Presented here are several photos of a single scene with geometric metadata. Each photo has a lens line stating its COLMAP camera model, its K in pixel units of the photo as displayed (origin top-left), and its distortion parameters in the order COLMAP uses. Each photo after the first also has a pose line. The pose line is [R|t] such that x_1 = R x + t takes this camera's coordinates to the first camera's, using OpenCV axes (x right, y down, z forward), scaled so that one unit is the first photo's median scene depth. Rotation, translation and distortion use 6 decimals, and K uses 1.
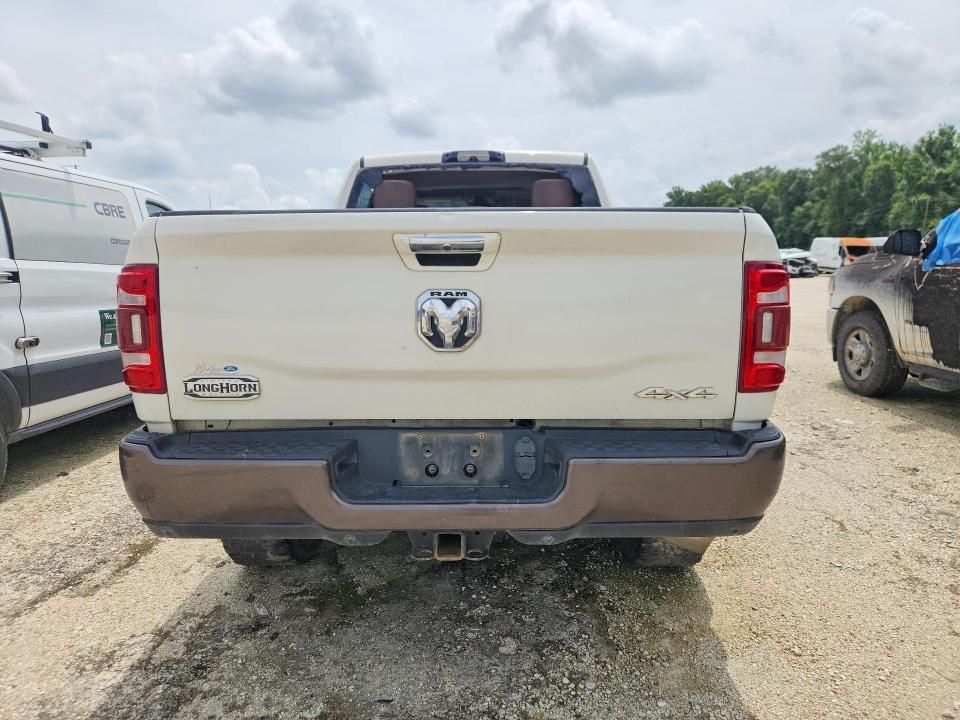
lens RADIAL K [[651.1, 0, 488.9], [0, 651.1, 355.0], [0, 0, 1]] dist [0.041569, -0.034561]
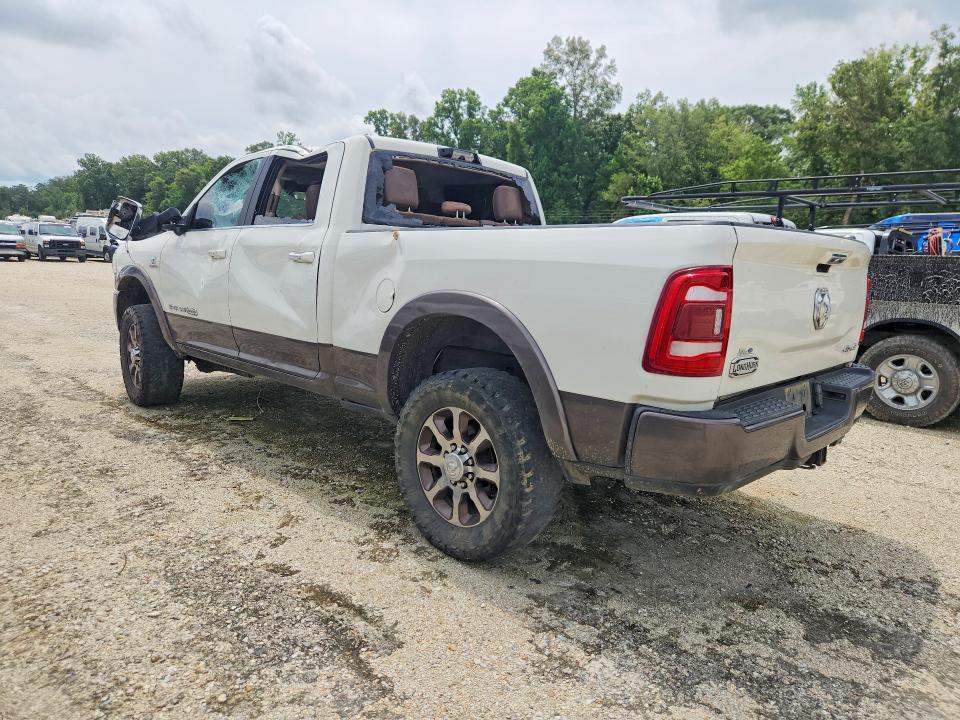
lens RADIAL K [[651.1, 0, 478.4], [0, 651.1, 361.0], [0, 0, 1]] dist [0.041569, -0.034561]
pose [[0.669381, -0.075190, 0.739105, -1.069157], [0.050621, 0.997169, 0.055598, -0.035977], [-0.741193, 0.000198, 0.671292, 0.343541]]
